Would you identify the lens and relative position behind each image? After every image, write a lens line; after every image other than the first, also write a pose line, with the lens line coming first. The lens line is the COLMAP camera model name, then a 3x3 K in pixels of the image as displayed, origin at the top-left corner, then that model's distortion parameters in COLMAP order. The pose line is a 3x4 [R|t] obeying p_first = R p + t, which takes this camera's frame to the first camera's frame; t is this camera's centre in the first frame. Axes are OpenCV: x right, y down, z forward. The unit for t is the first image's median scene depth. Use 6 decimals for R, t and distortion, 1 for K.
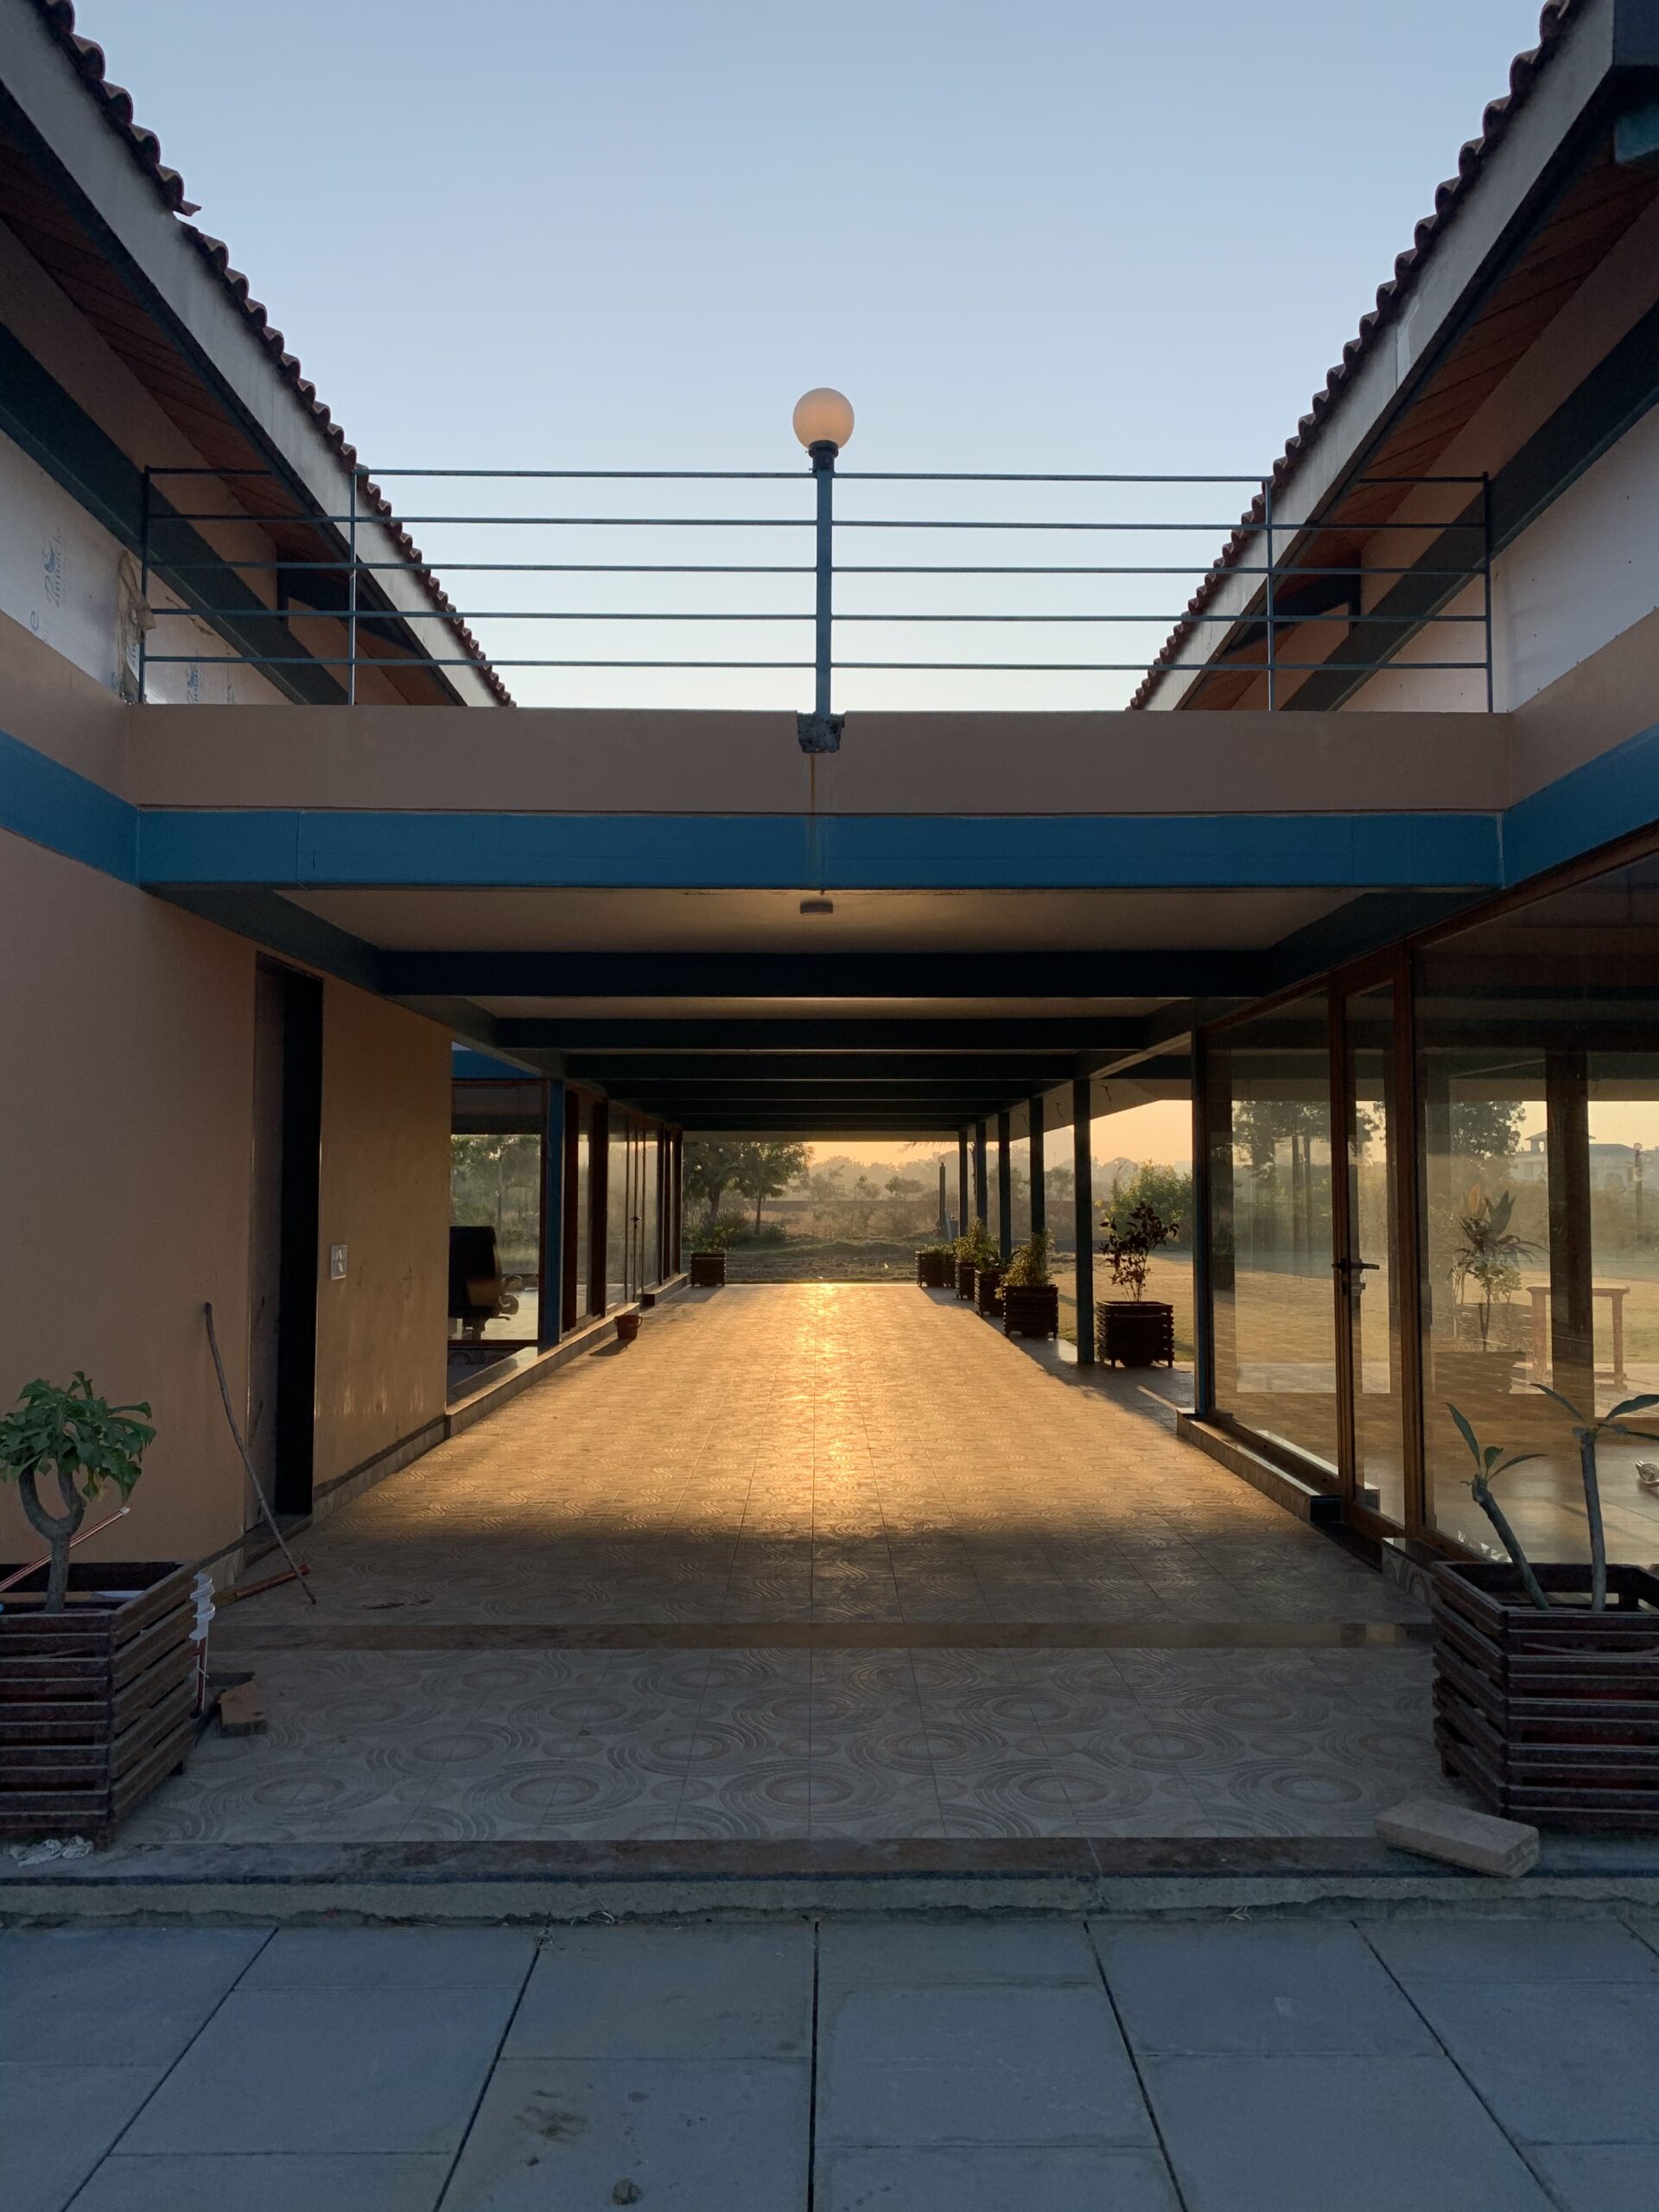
lens RADIAL K [[1664.4, 0, 827.2], [0, 1664.4, 1095.5], [0, 0, 1]] dist [0.059854, -0.000860]
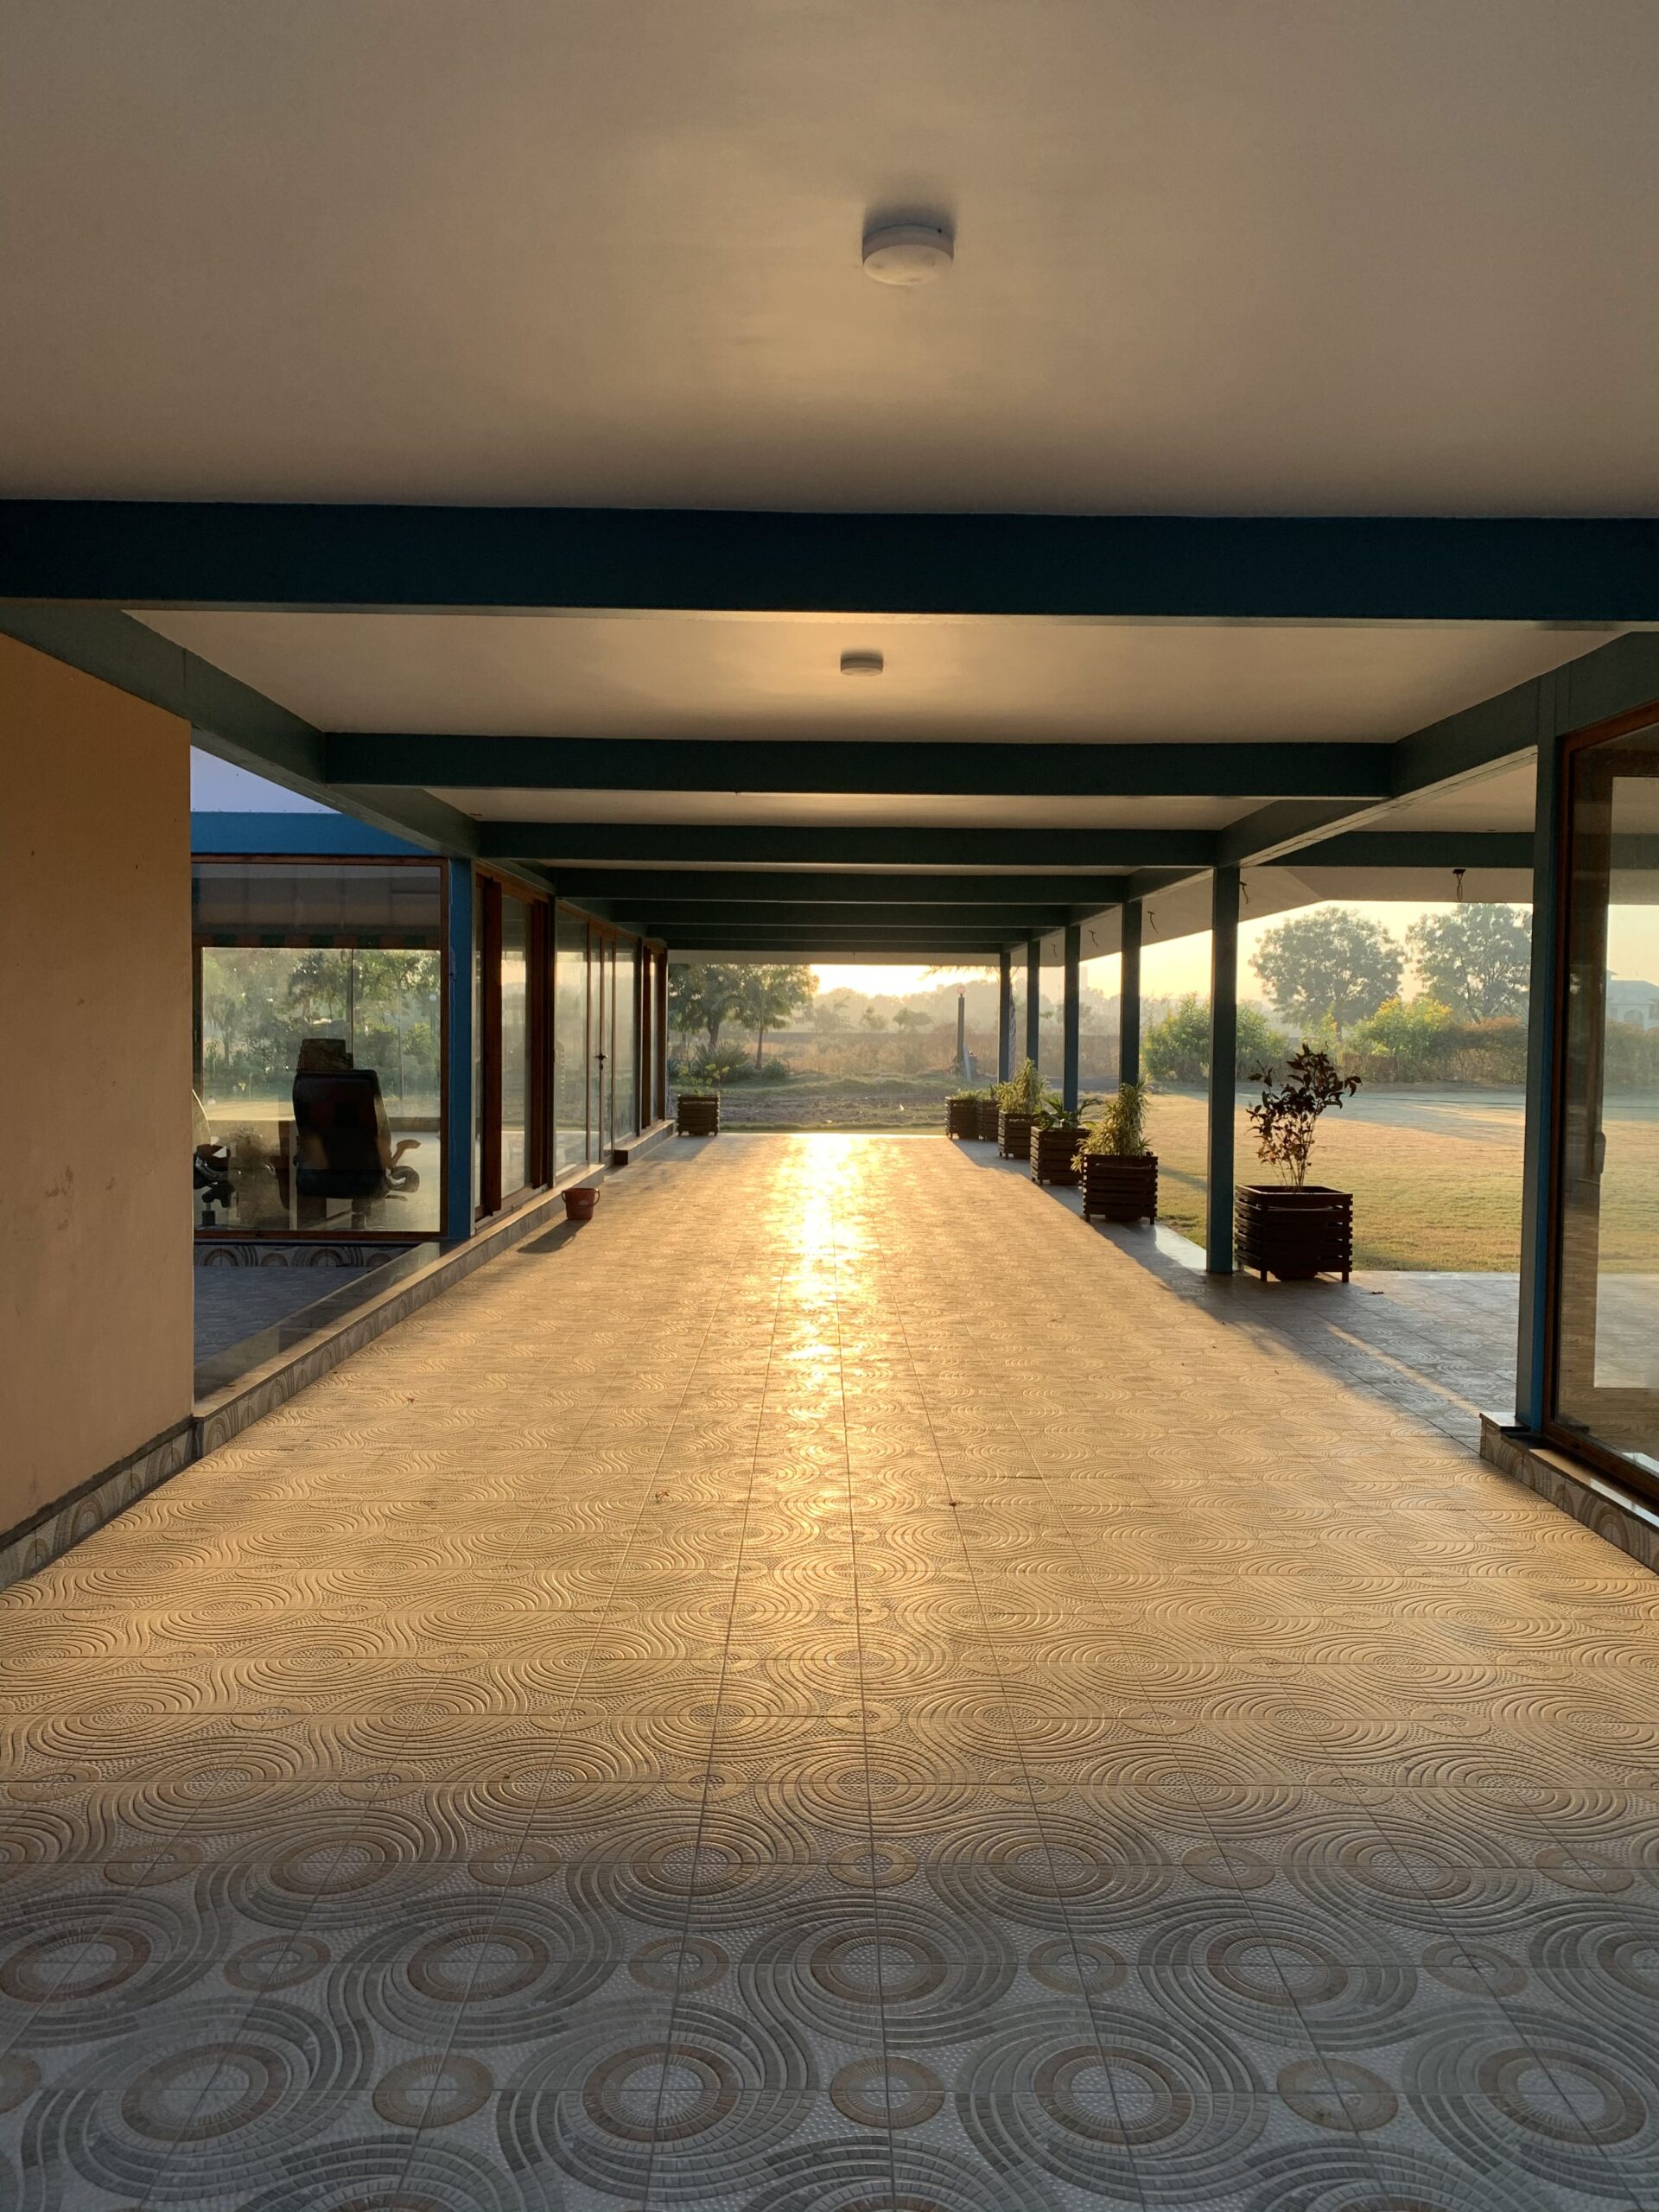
lens RADIAL K [[1664.4, 0, 829.5], [0, 1664.4, 1100.8], [0, 0, 1]] dist [0.059854, -0.000860]
pose [[0.999943, 0.010660, 0.000583, -0.007615], [-0.010663, 0.994498, 0.104213, 0.011721], [0.000532, -0.104213, 0.994555, 0.218109]]
